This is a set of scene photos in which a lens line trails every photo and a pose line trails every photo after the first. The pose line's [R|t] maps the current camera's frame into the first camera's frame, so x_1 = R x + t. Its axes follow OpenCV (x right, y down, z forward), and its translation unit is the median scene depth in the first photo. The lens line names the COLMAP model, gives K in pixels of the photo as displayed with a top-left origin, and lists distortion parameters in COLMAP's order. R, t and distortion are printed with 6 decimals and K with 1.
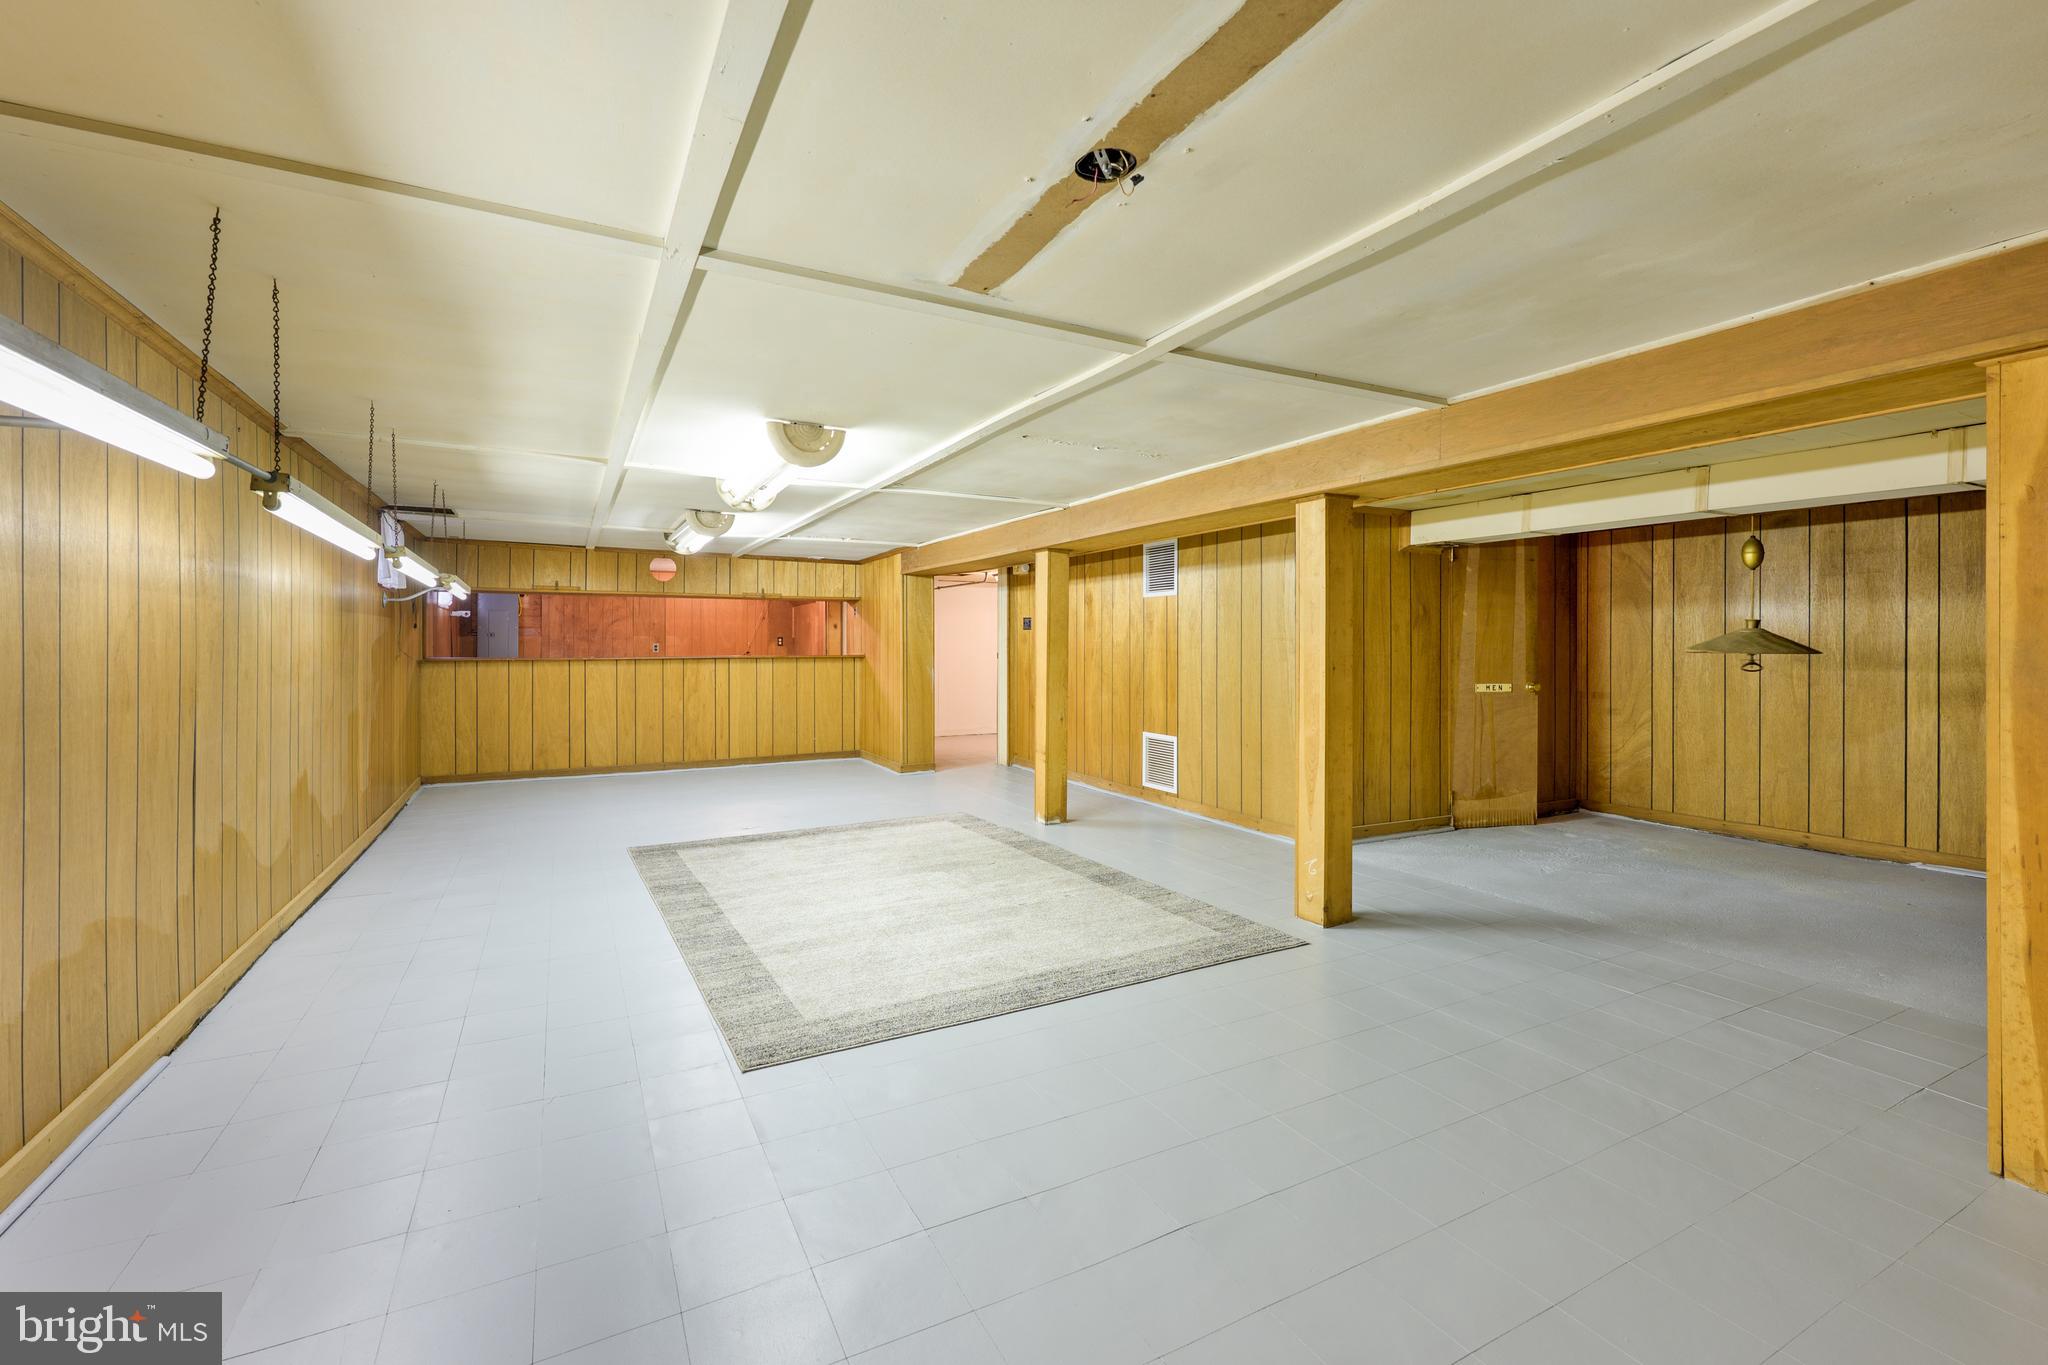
lens RADIAL K [[852.6, 0, 1013.7], [0, 852.6, 650.0], [0, 0, 1]] dist [0.001713, 0.000074]
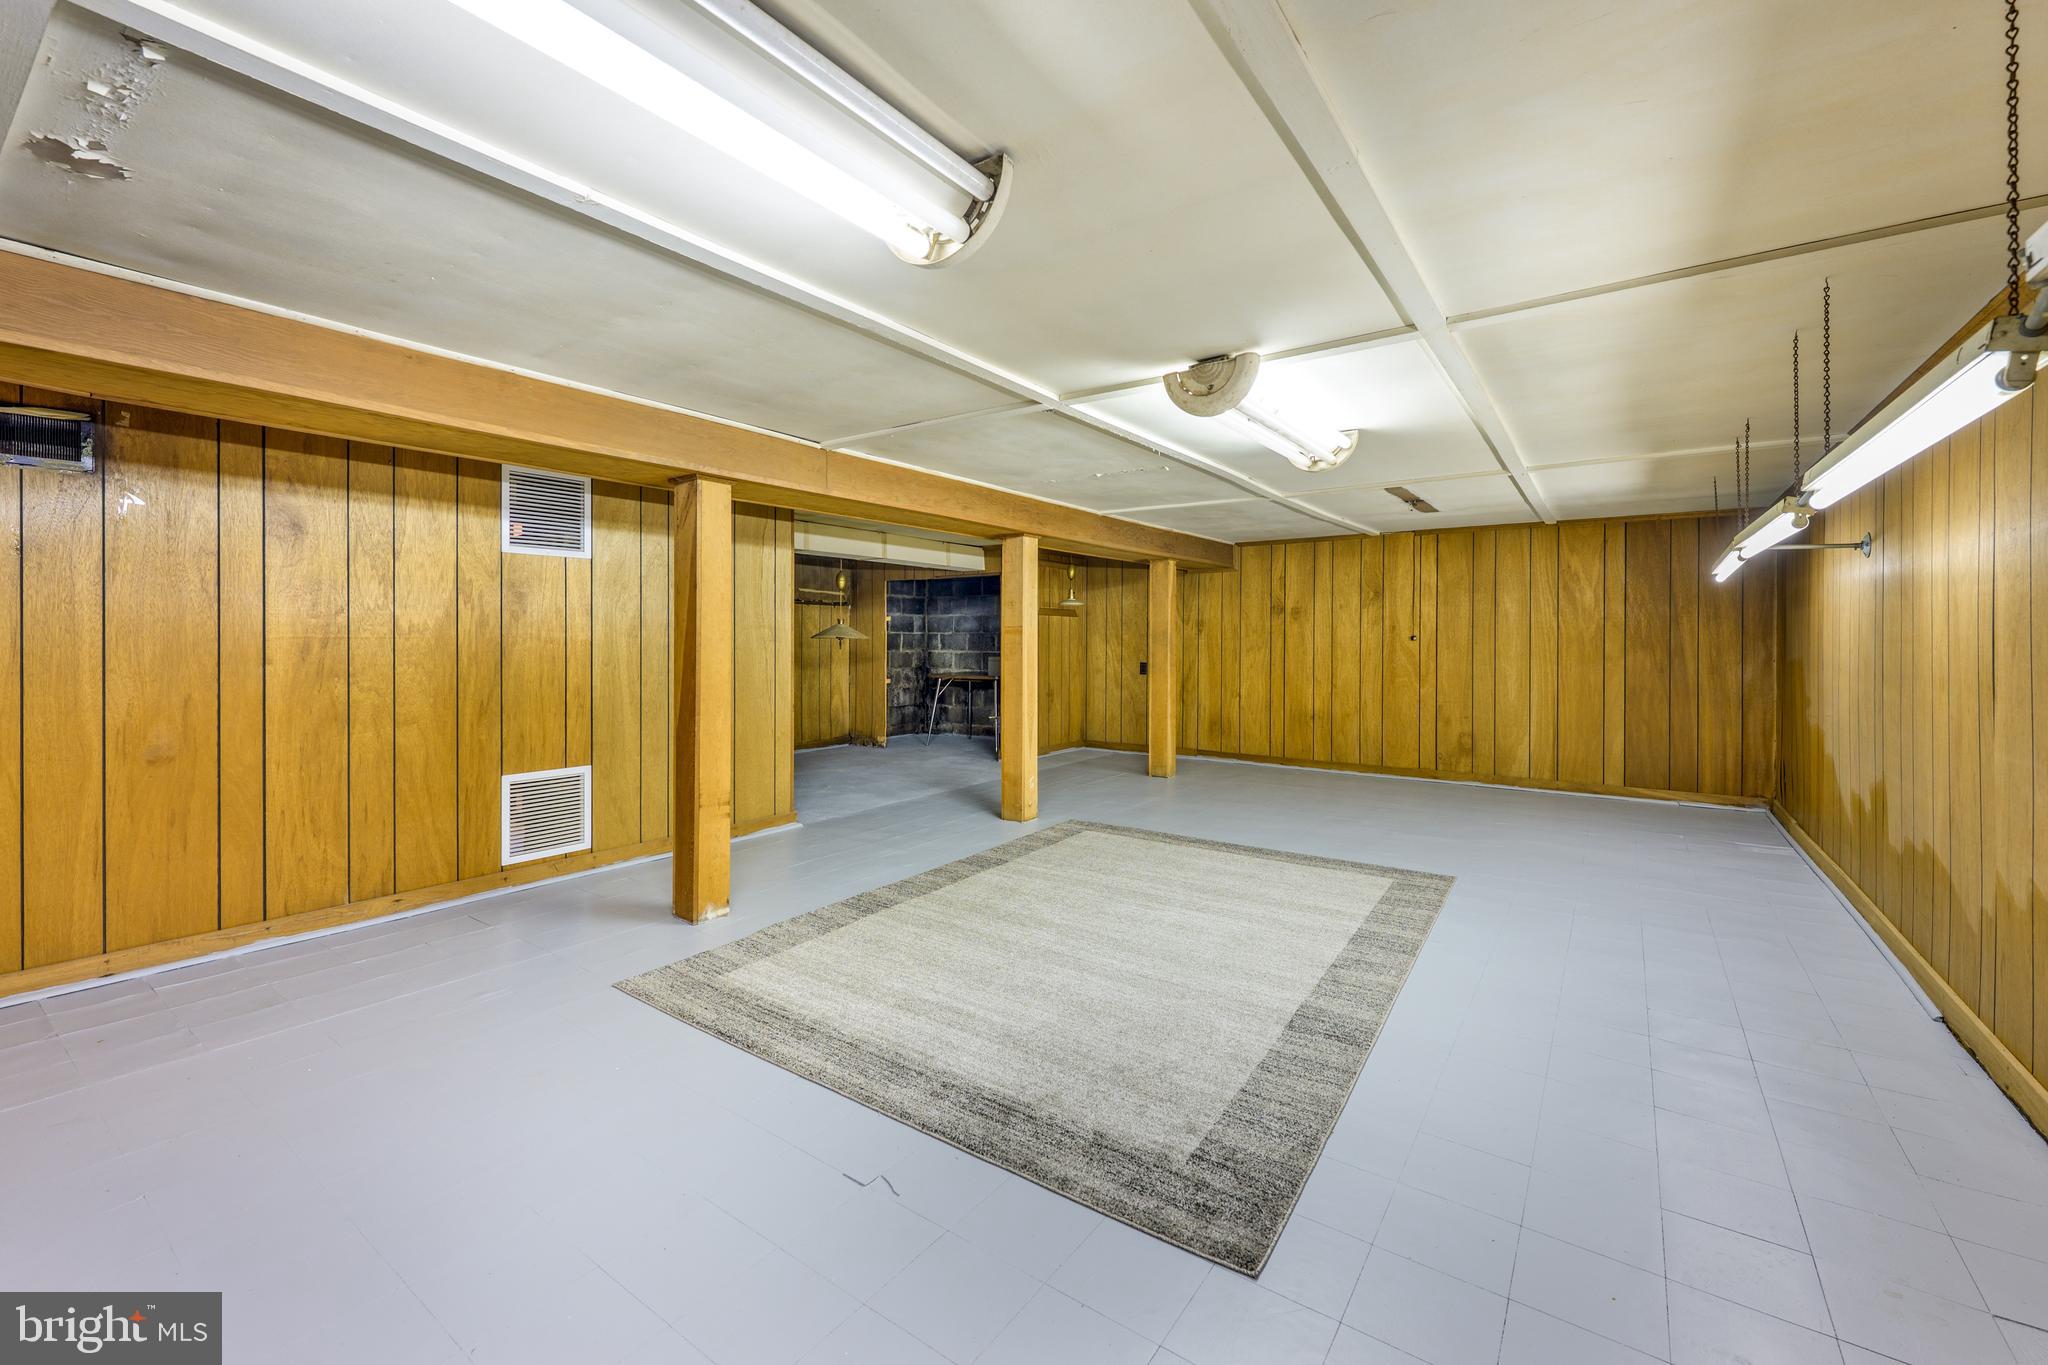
lens RADIAL K [[807.2, 0, 1019.7], [0, 807.2, 634.6], [0, 0, 1]] dist [-0.002465, -0.000111]
pose [[-0.430354, -0.002093, 0.902658, -0.526181], [0.001189, 0.999995, 0.002885, -0.004866], [-0.902659, 0.002315, -0.430350, 0.929951]]
